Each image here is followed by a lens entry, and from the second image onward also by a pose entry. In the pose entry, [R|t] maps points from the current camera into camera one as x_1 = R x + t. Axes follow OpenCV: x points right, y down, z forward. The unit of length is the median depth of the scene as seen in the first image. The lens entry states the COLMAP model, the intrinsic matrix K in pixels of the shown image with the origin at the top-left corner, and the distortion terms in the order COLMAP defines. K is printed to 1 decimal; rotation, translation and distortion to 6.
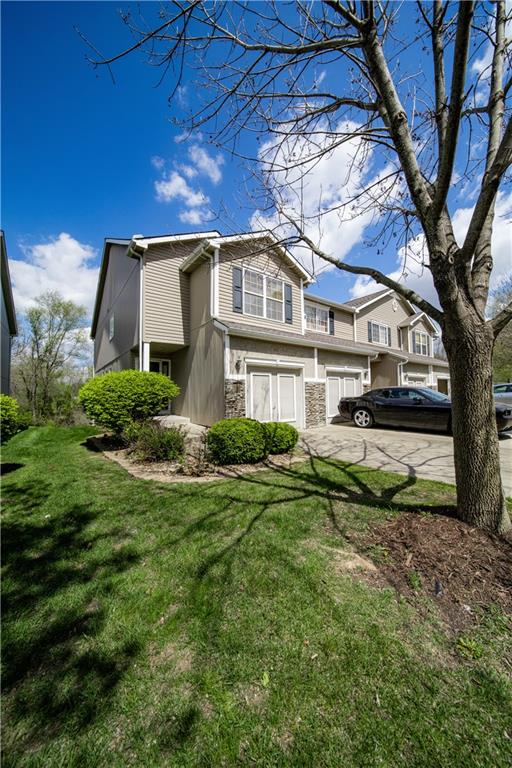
lens RADIAL K [[291.2, 0, 258.5], [0, 291.2, 377.3], [0, 0, 1]] dist [0.001005, -0.000004]
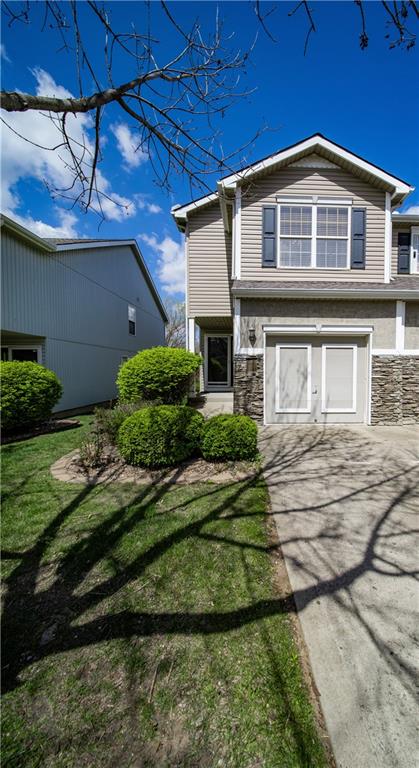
lens RADIAL K [[294.3, 0, 209.5], [0, 294.3, 384.0], [0, 0, 1]] dist [-0.002331, -0.000130]
pose [[0.793301, 0.034118, -0.607873, 0.282241], [0.026249, 0.995584, 0.090136, 0.011149], [0.608264, -0.087461, 0.788901, 0.255641]]
